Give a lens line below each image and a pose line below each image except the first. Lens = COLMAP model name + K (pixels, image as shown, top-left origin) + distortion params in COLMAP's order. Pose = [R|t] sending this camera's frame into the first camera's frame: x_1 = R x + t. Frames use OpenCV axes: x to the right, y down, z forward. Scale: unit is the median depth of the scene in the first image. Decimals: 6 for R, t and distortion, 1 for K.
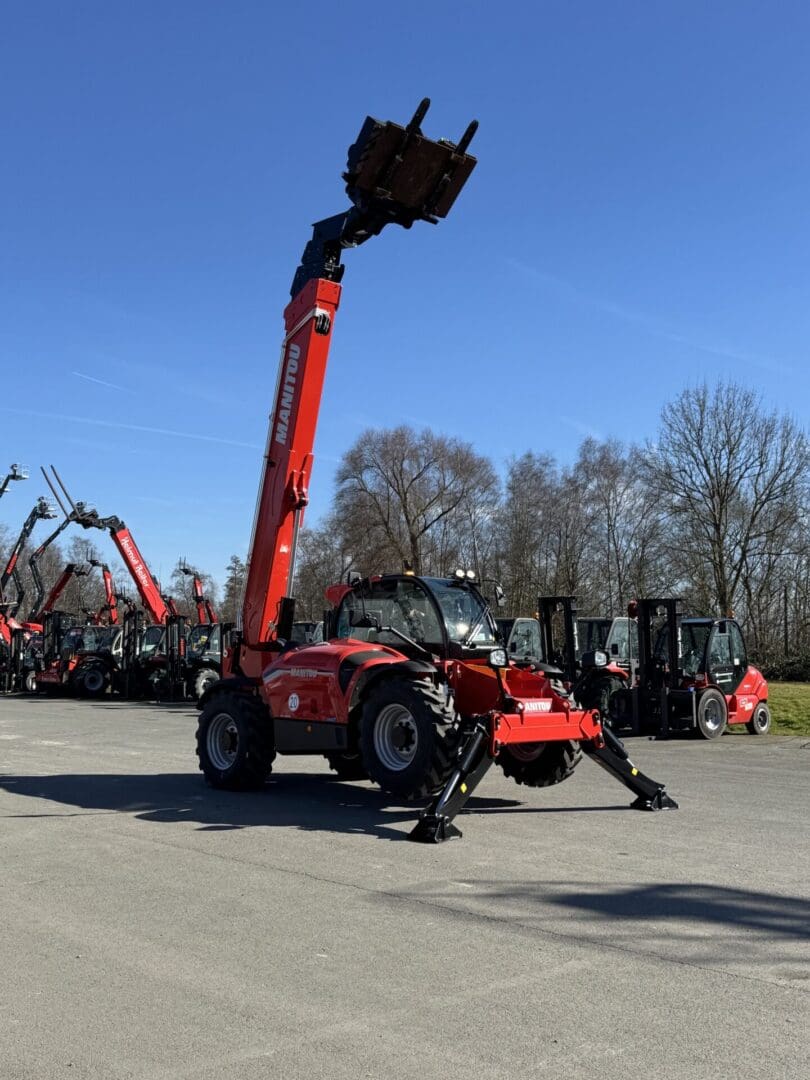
lens RADIAL K [[1244.7, 0, 372.1], [0, 1244.7, 544.2], [0, 0, 1]] dist [0.154848, -0.019983]
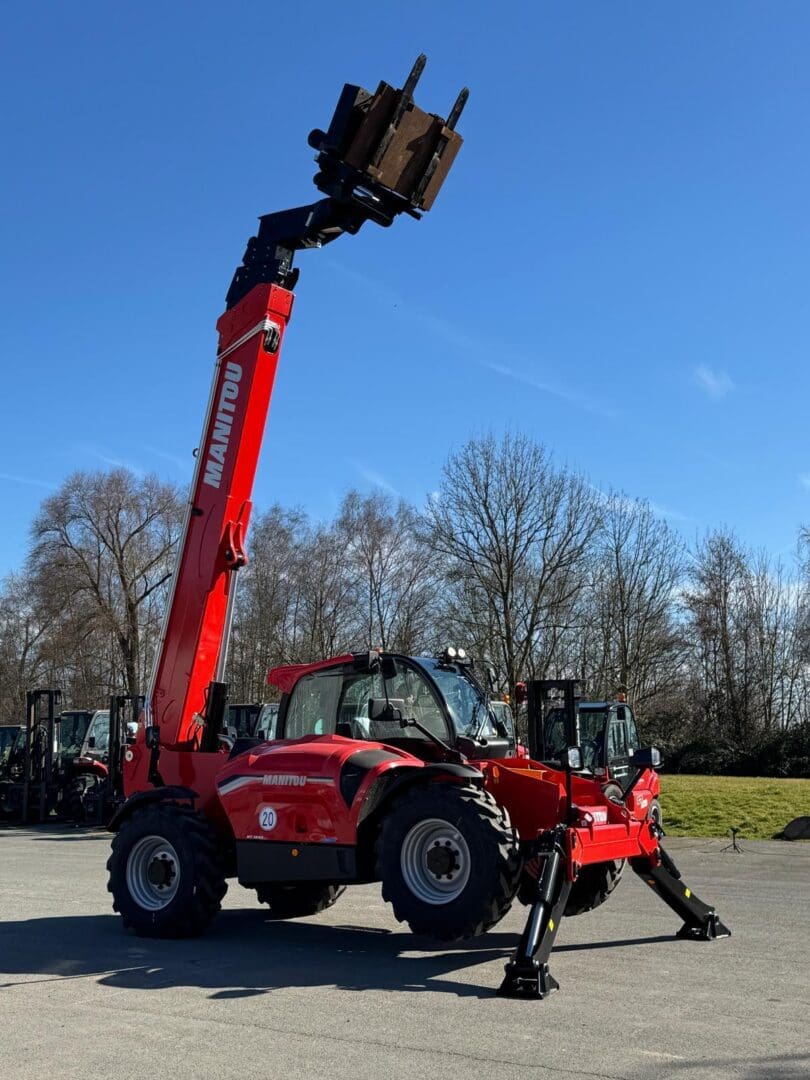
lens RADIAL K [[1462.0, 0, 405.0], [0, 1462.0, 540.0], [0, 0, 1]] dist [0.158886, -0.009606]
pose [[0.969781, 0.020649, 0.243103, -0.131401], [-0.008526, 0.998672, -0.050813, -0.000556], [-0.243829, 0.047205, 0.968669, 0.052529]]
